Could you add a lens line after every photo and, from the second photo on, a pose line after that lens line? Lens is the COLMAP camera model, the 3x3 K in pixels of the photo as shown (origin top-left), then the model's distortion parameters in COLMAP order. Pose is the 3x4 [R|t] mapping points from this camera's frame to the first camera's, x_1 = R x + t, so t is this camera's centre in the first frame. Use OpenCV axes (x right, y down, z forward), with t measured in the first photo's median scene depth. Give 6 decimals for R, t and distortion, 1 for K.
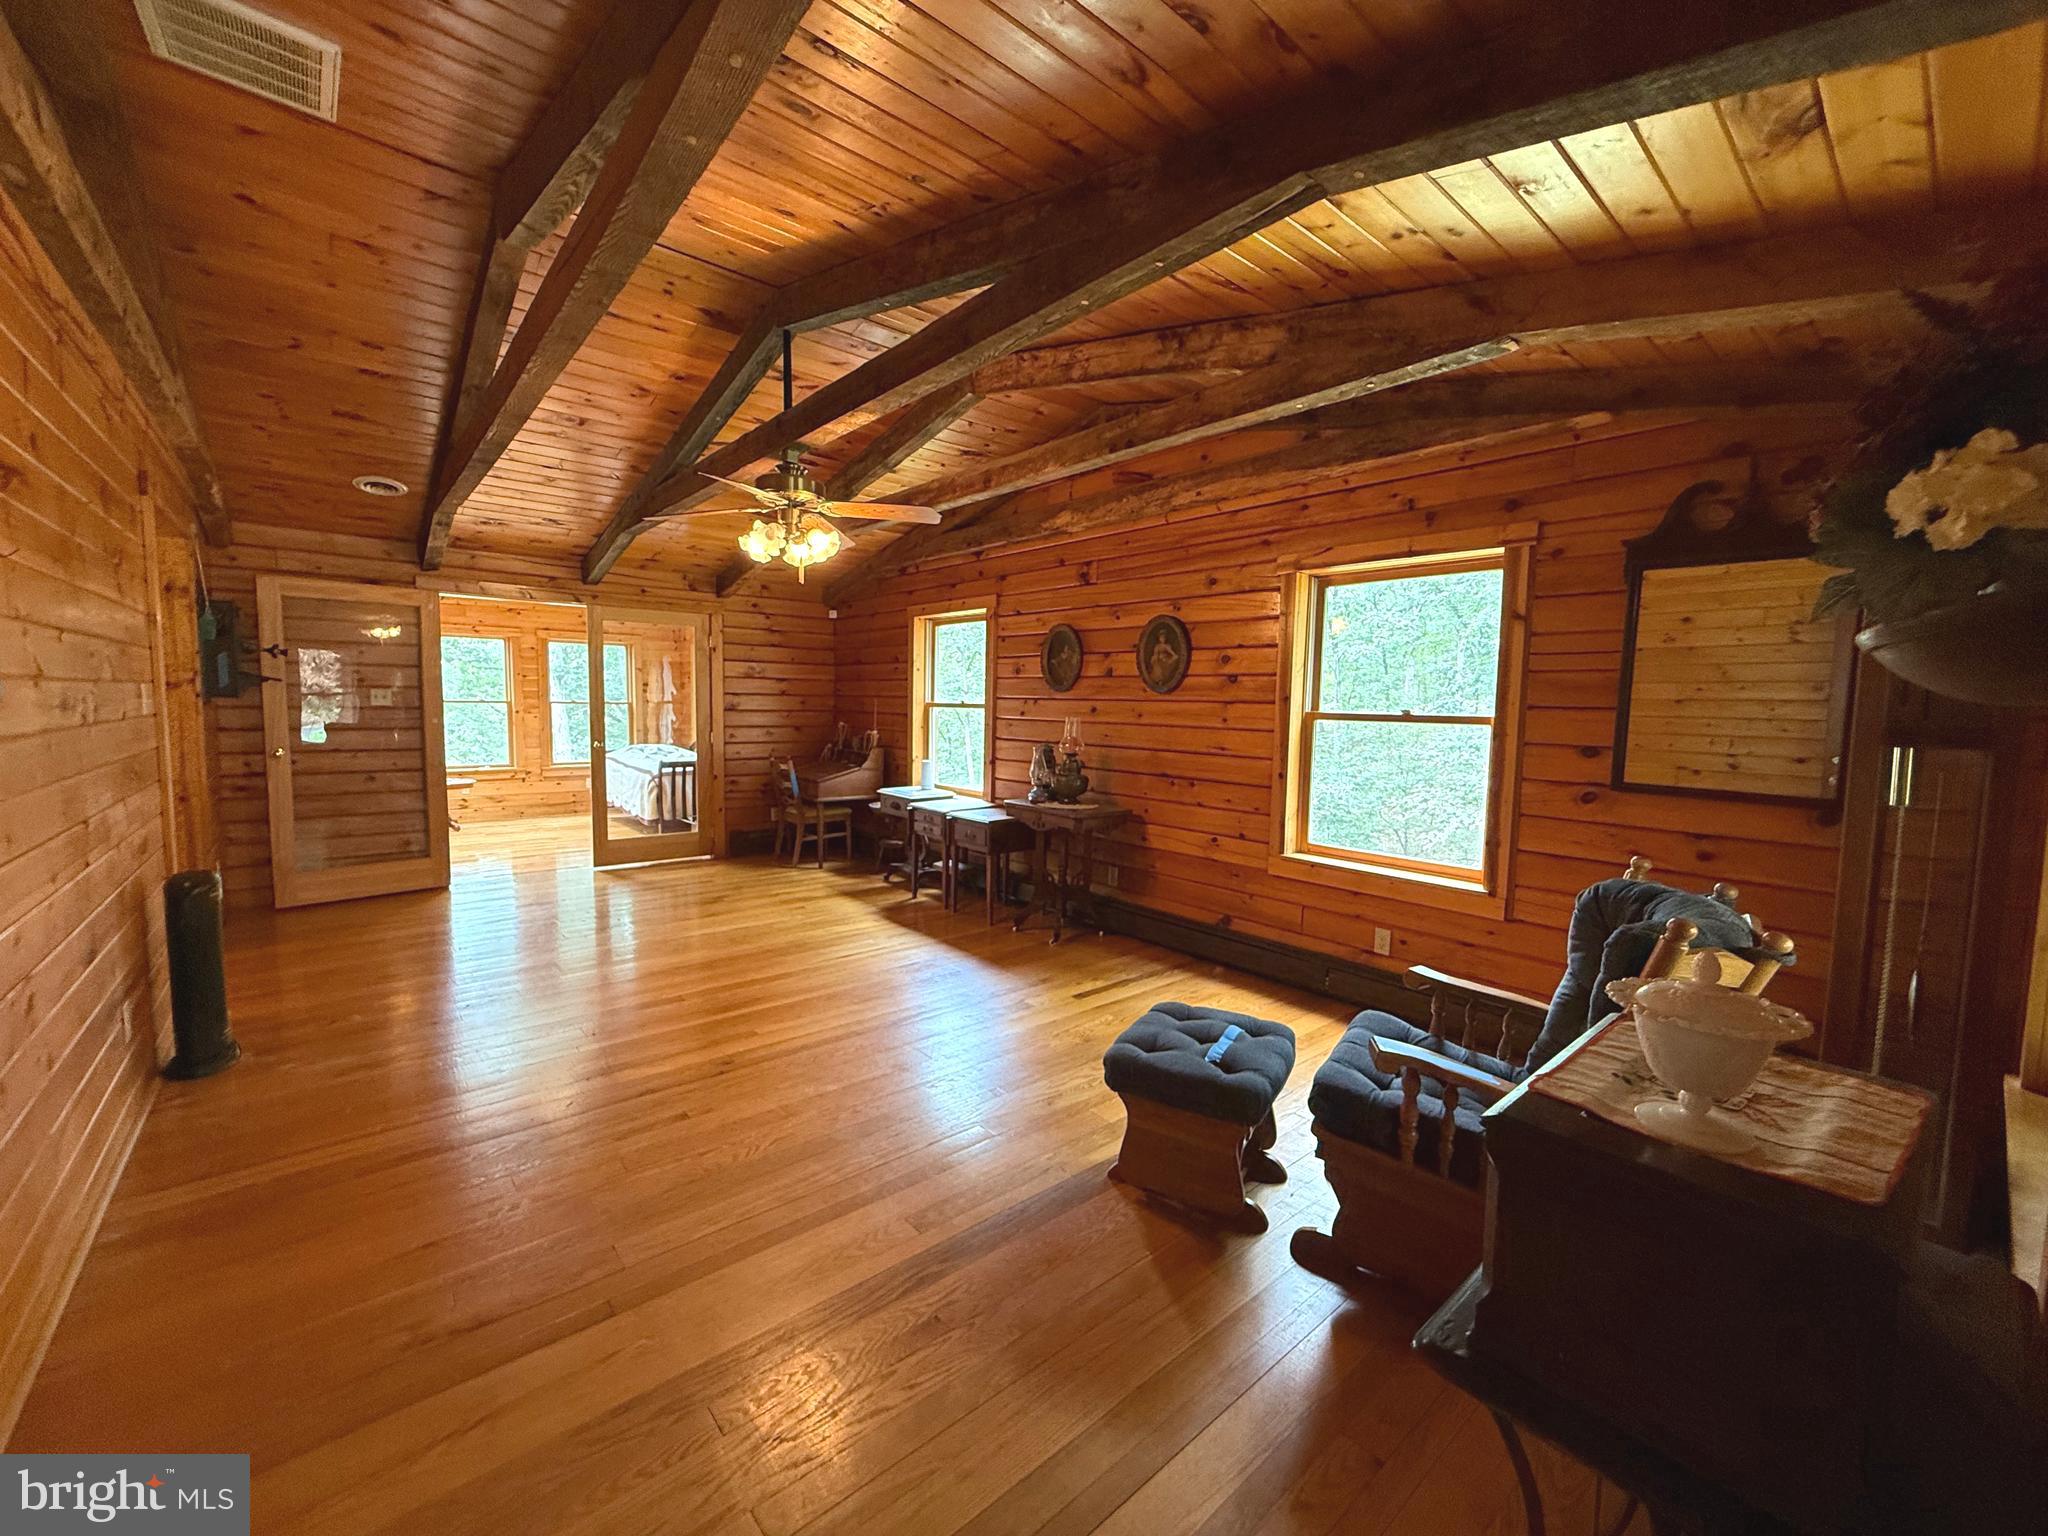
lens RADIAL K [[817.4, 0, 1024.4], [0, 817.4, 775.2], [0, 0, 1]] dist [-0.001396, 0.000589]
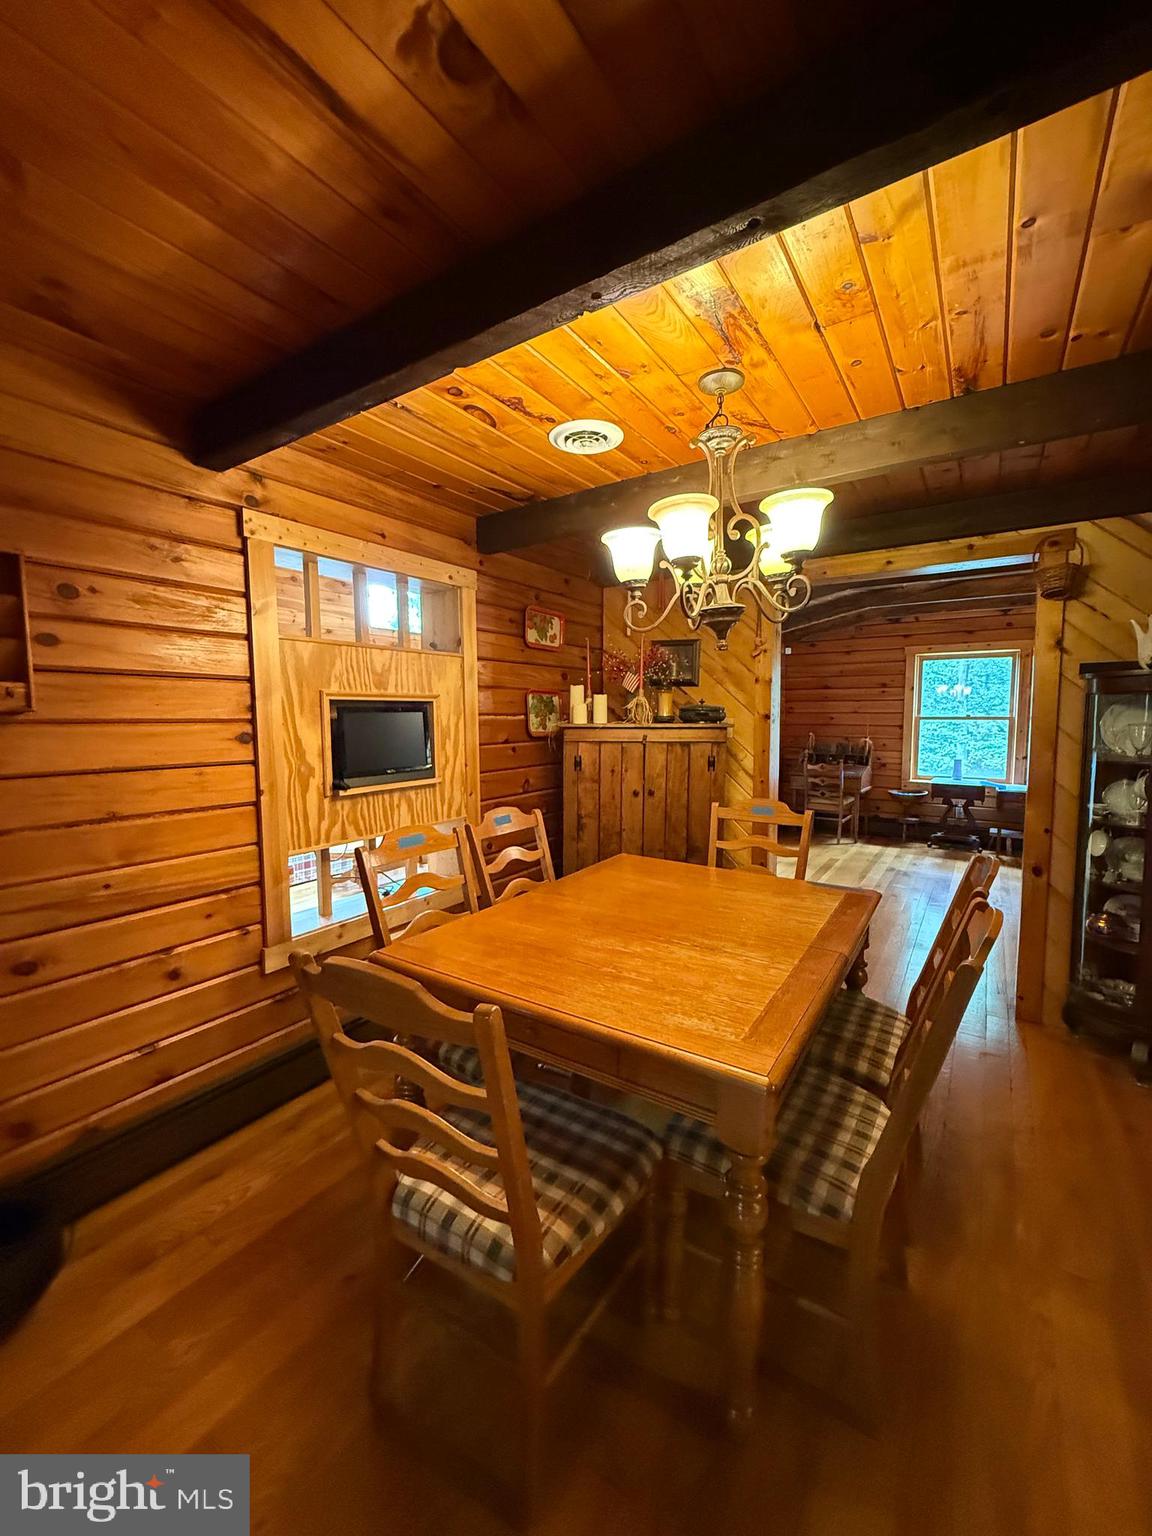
lens RADIAL K [[613.1, 0, 576.1], [0, 613.1, 767.0], [0, 0, 1]] dist [-0.001396, 0.000589]
pose [[0.963790, -0.037458, 0.264019, -0.973524], [0.034231, 0.999273, 0.016814, -0.044142], [-0.264457, -0.007167, 0.964371, 0.169265]]
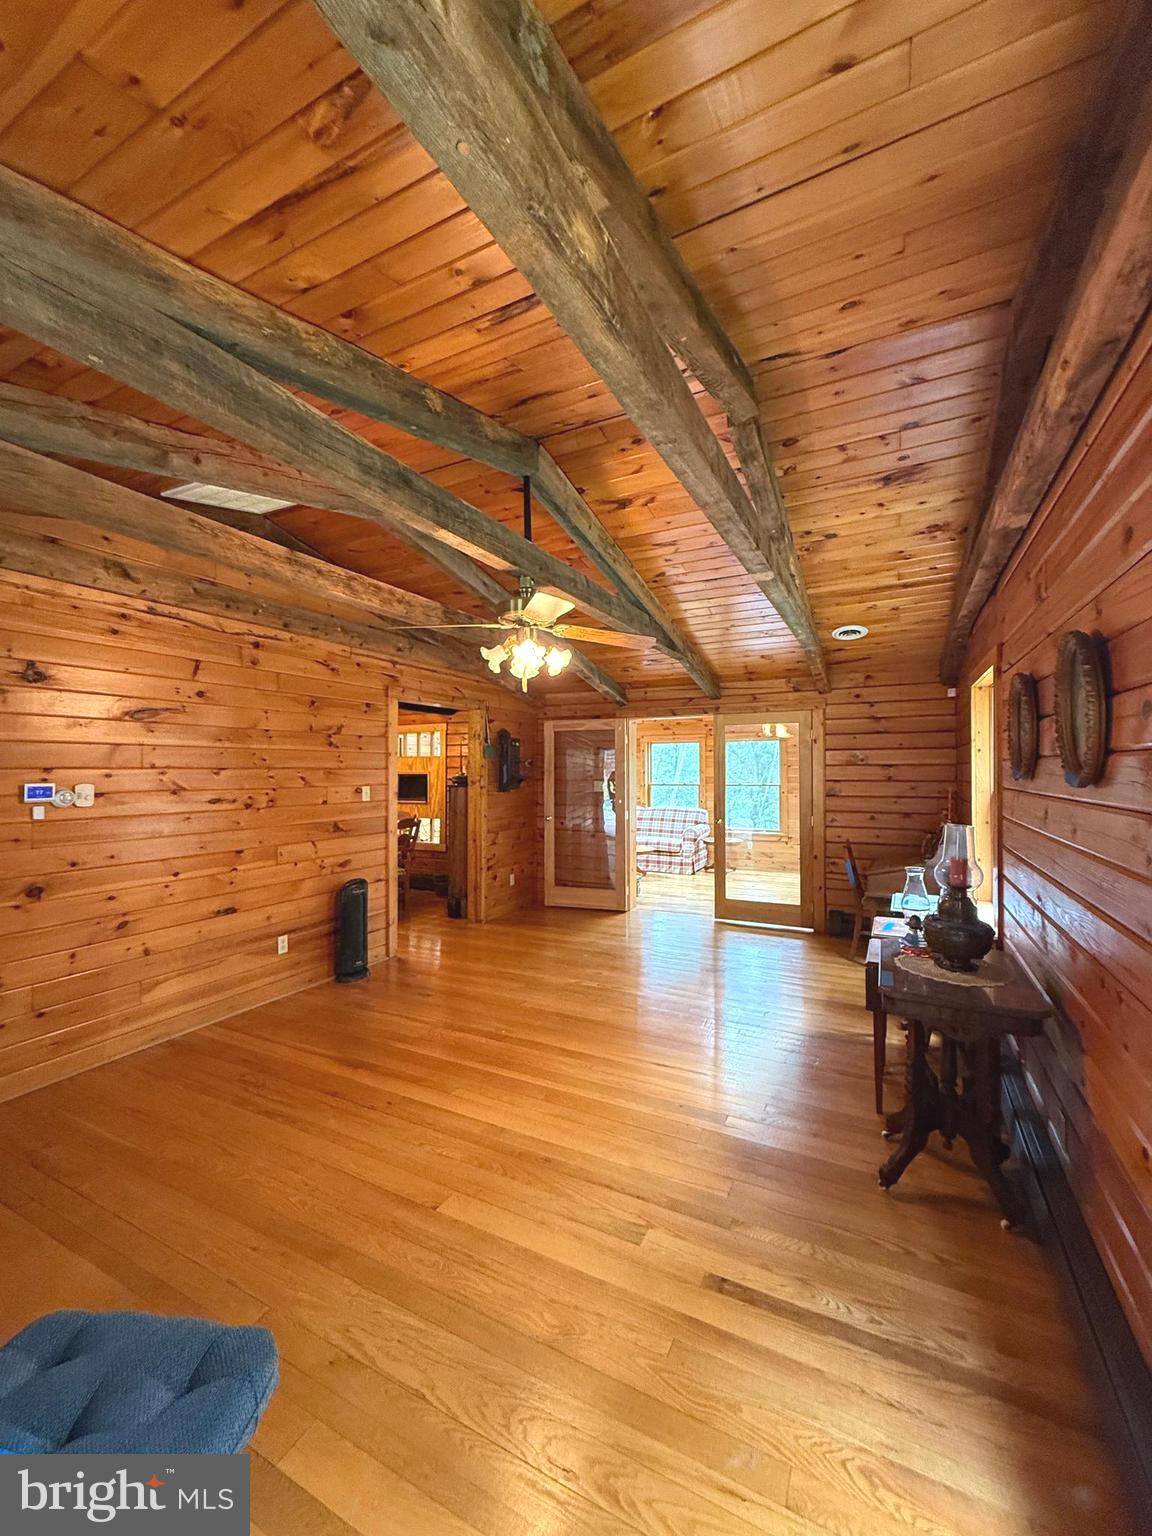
lens RADIAL K [[613.1, 0, 574.5], [0, 613.1, 767.8], [0, 0, 1]] dist [-0.001396, 0.000589]
pose [[0.383859, -0.026640, -0.923008, 0.274168], [-0.071489, 0.995726, -0.058470, -0.048640], [0.920620, 0.088429, 0.380314, 0.408948]]
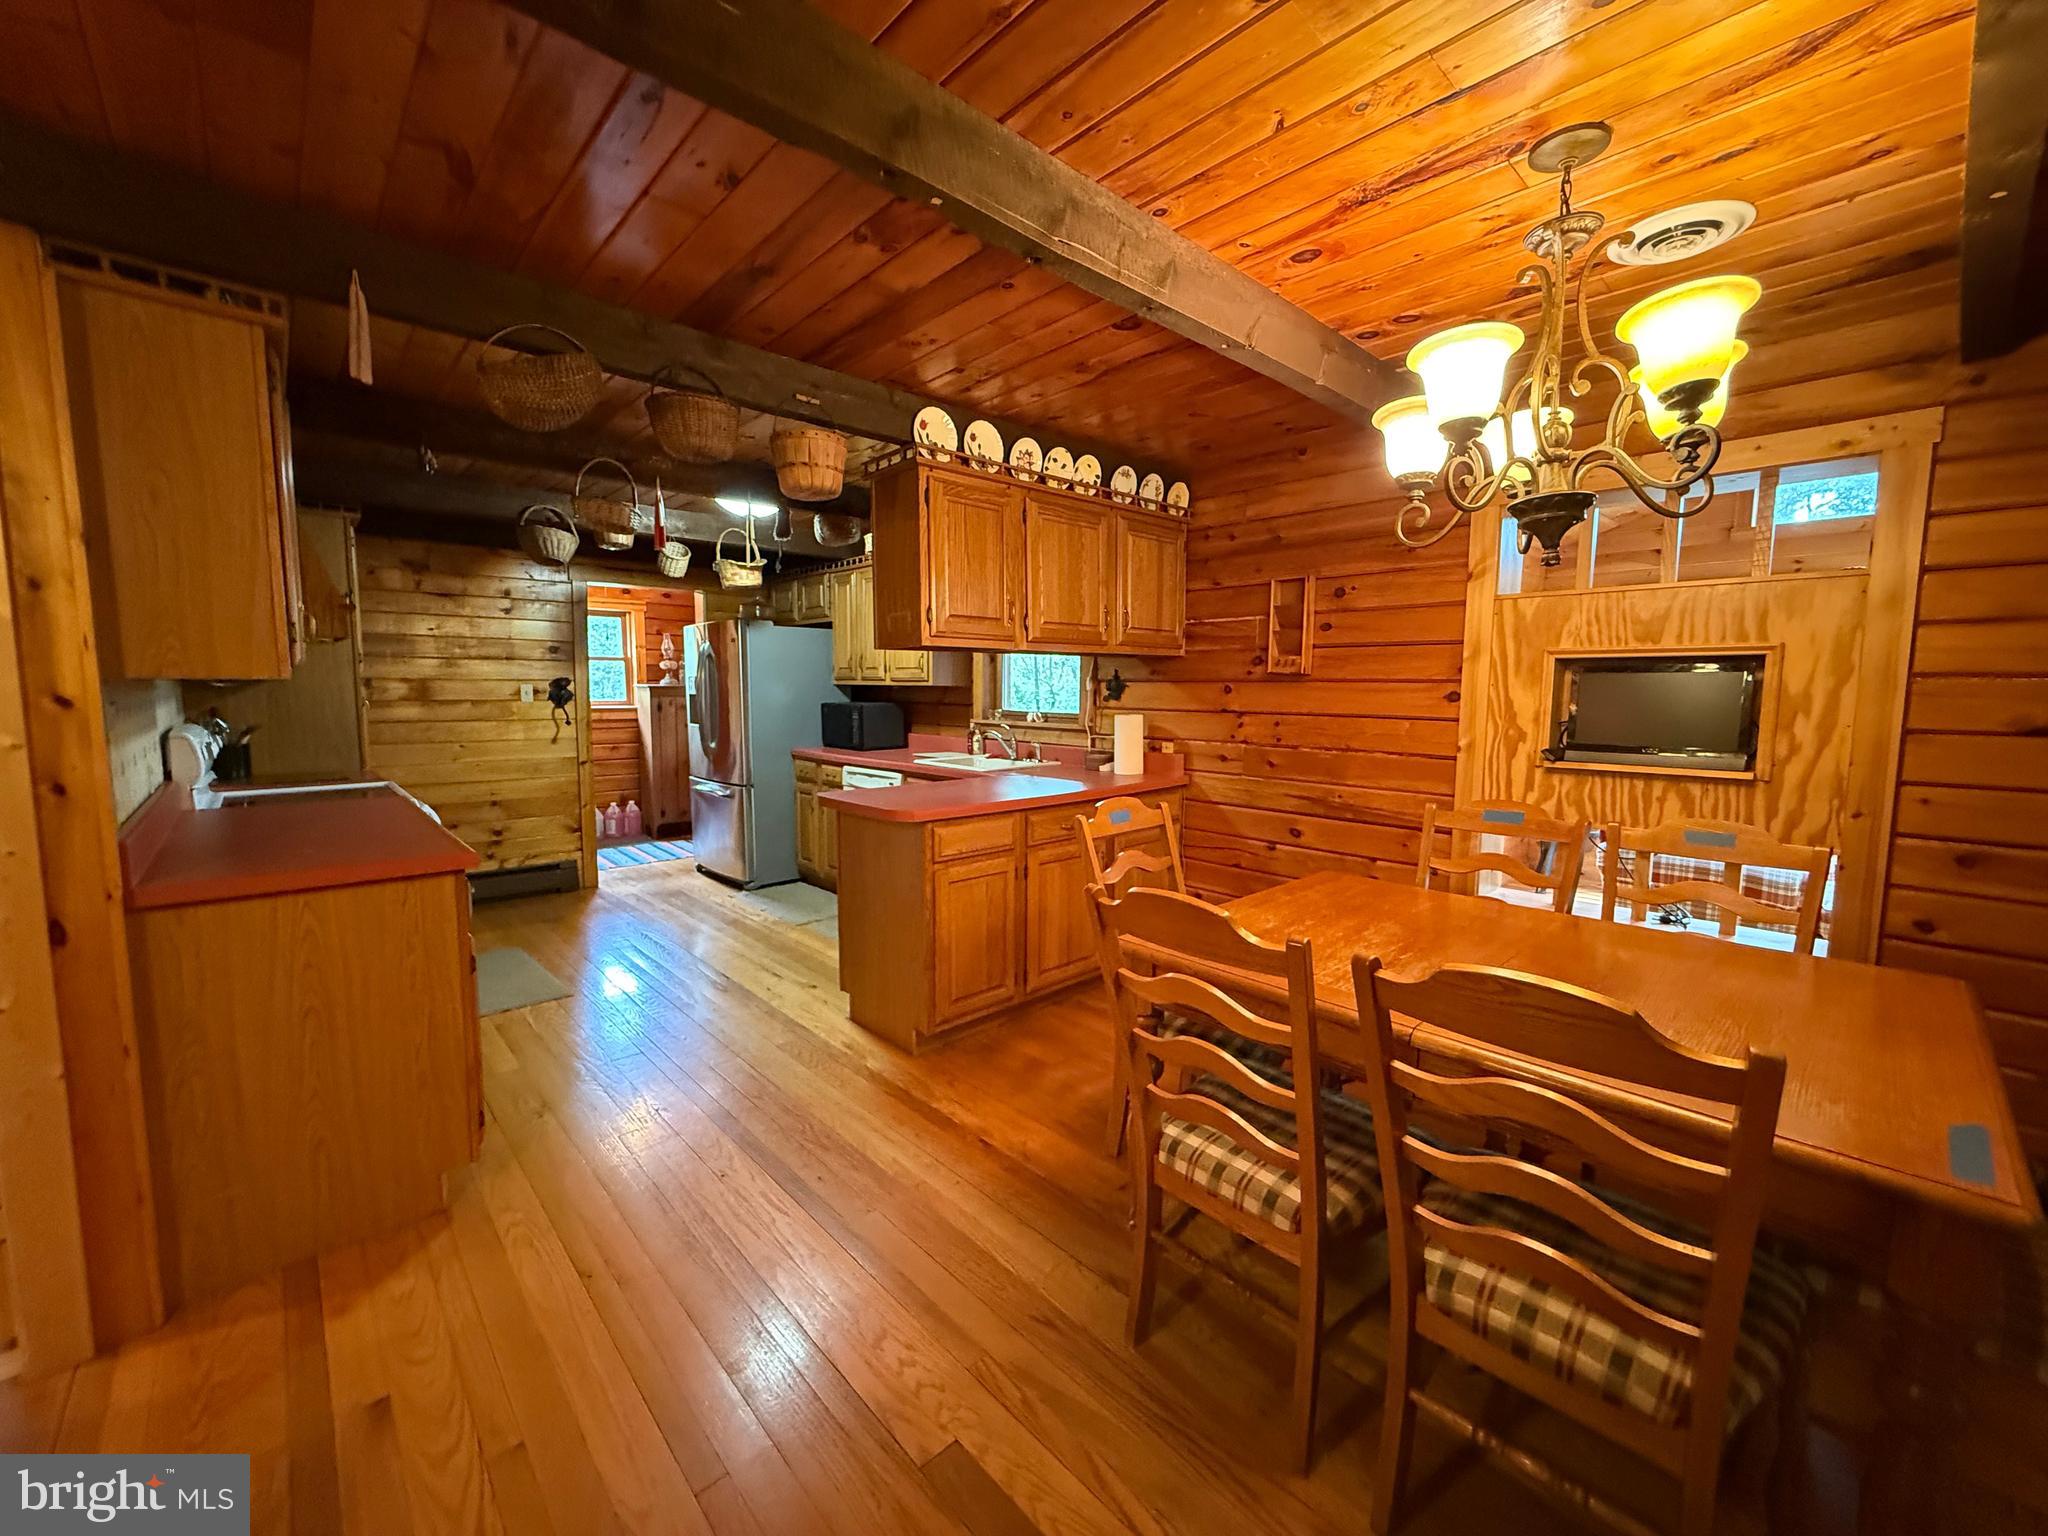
lens RADIAL K [[817.4, 0, 1020.8], [0, 817.4, 768.6], [0, 0, 1]] dist [-0.001396, 0.000589]
pose [[0.037535, 0.089671, -0.995264, -0.601555], [-0.081443, 0.992927, 0.086389, -0.039592], [0.995971, 0.077815, 0.044573, 0.260641]]
